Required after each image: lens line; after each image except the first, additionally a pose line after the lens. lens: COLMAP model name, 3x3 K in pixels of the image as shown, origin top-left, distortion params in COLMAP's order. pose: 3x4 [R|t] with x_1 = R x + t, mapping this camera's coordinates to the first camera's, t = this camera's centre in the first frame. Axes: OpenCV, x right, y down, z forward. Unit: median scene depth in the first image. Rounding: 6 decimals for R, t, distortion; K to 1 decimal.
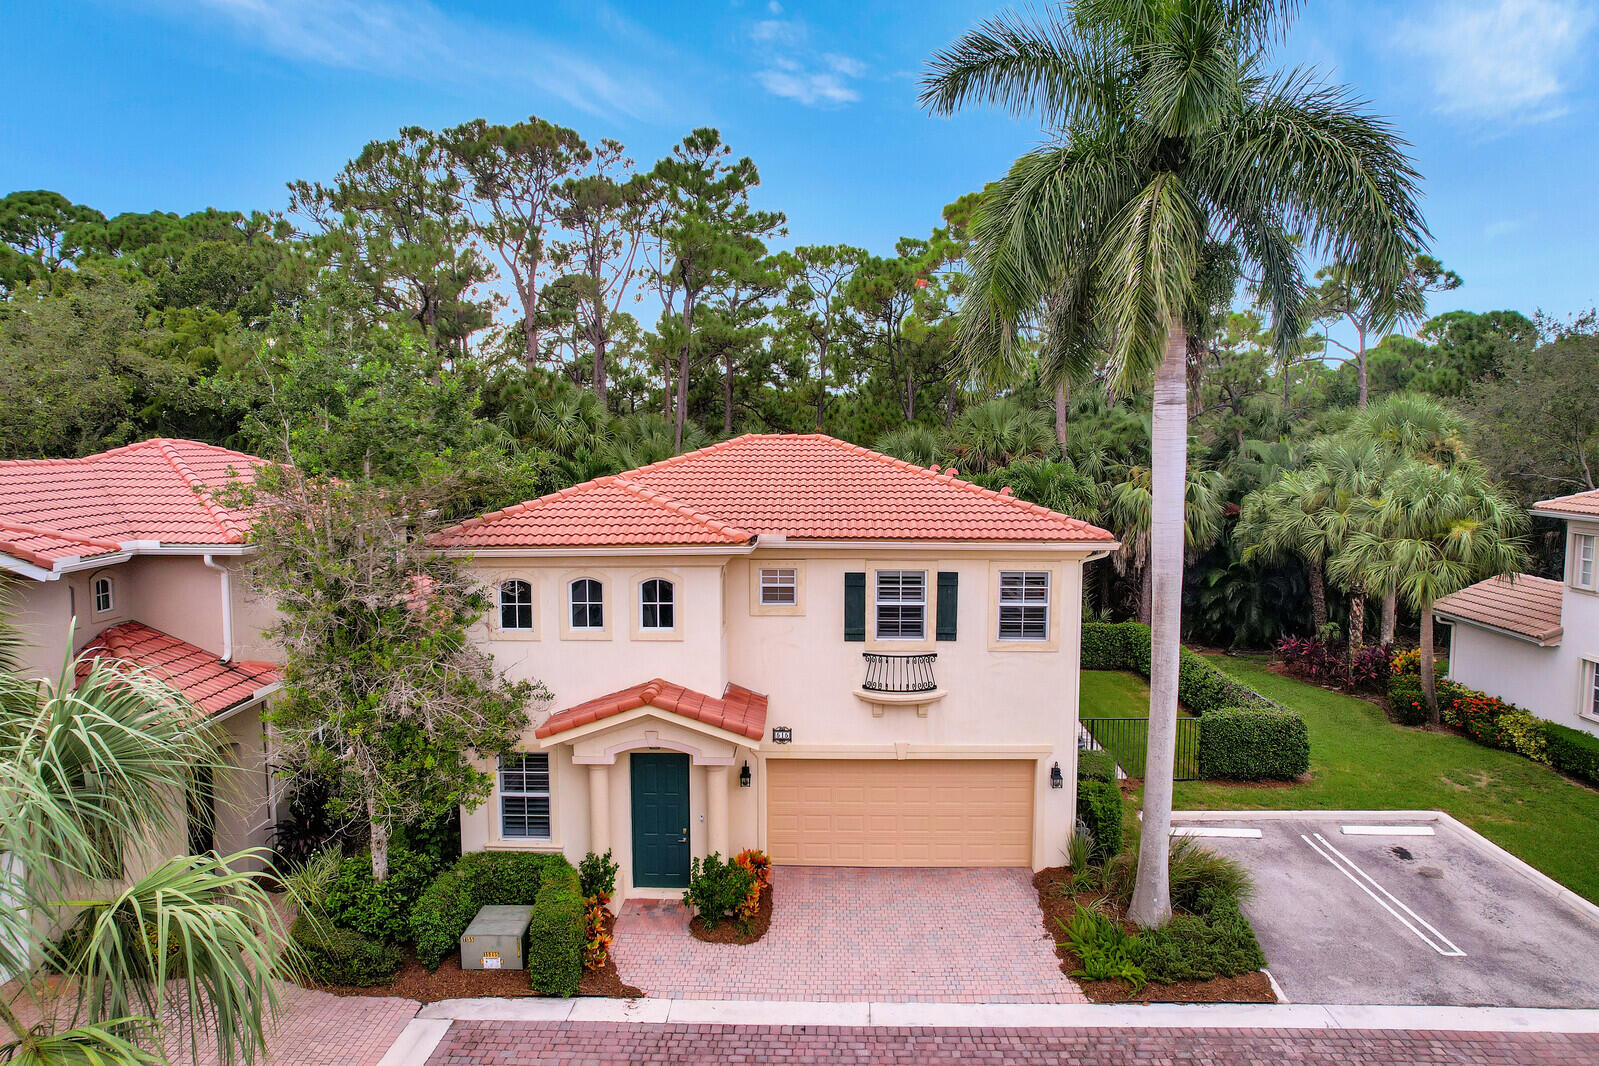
lens RADIAL K [[999.7, 0, 799.5], [0, 999.7, 533.0], [0, 0, 1]] dist [-0.045322, 0.044666]
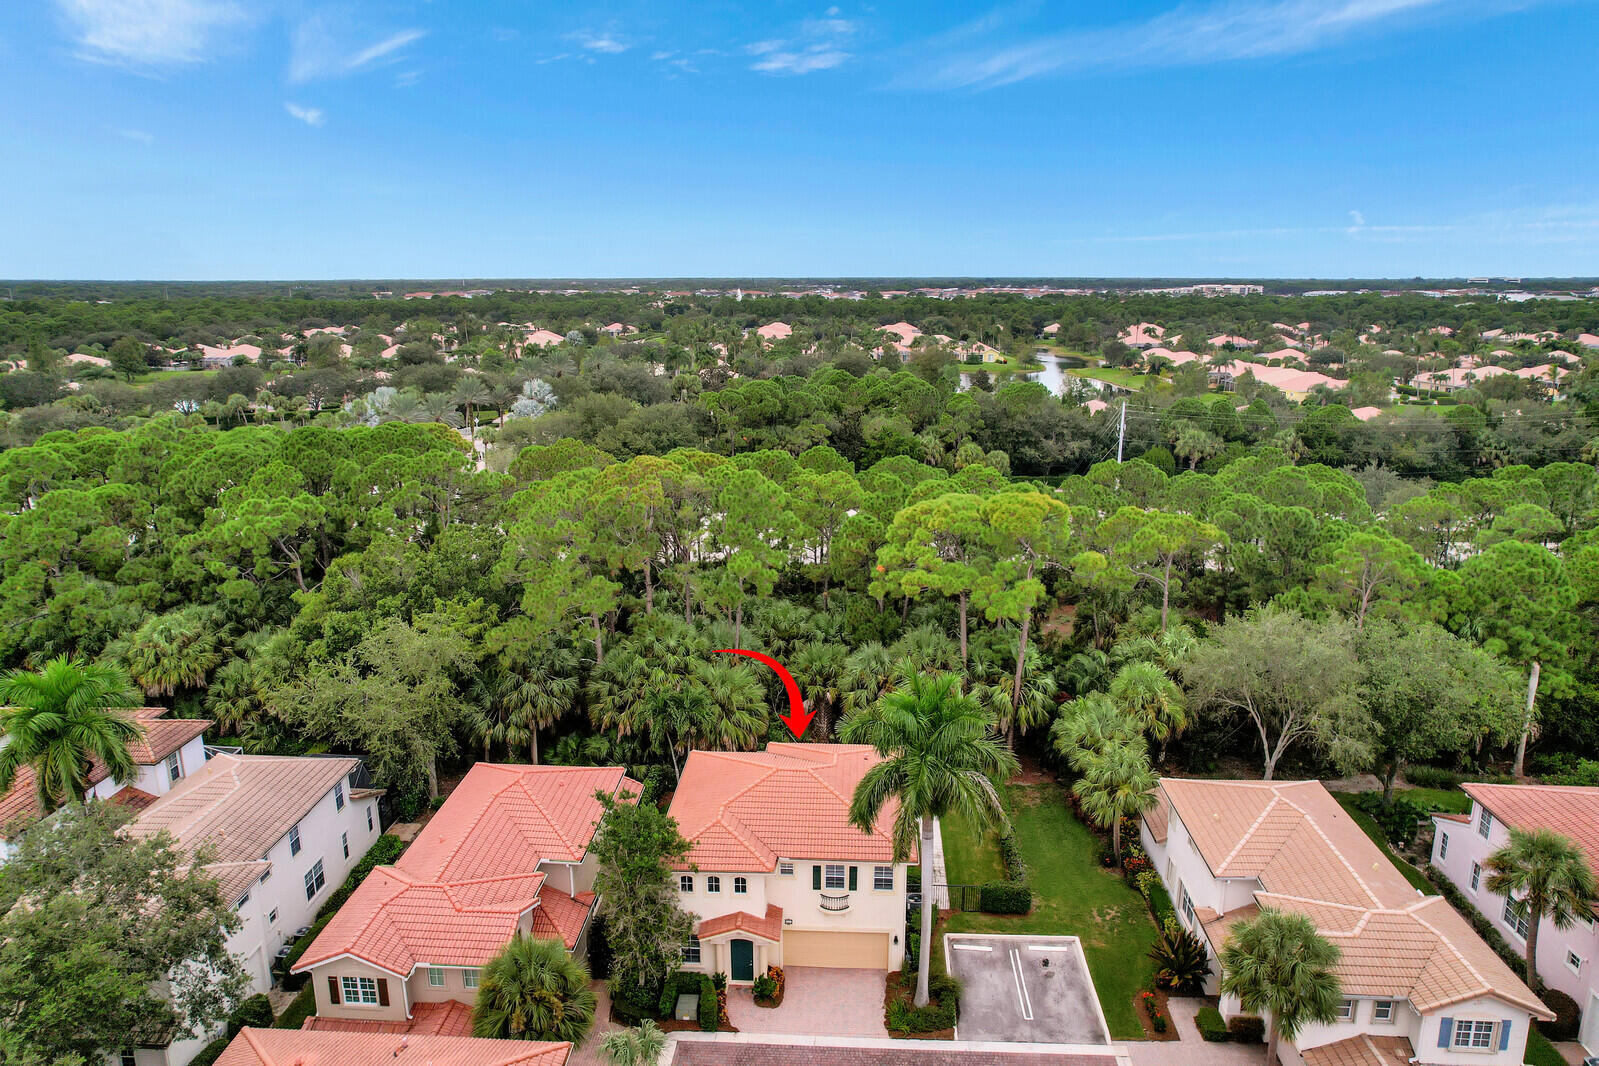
lens RADIAL K [[999.7, 0, 799.5], [0, 999.7, 533.0], [0, 0, 1]] dist [-0.045322, 0.044666]
pose [[0.999271, 0.005443, -0.037790, 0.108105], [0.000334, 0.988499, 0.151228, -1.243173], [0.038179, -0.151130, 0.987776, -1.447060]]
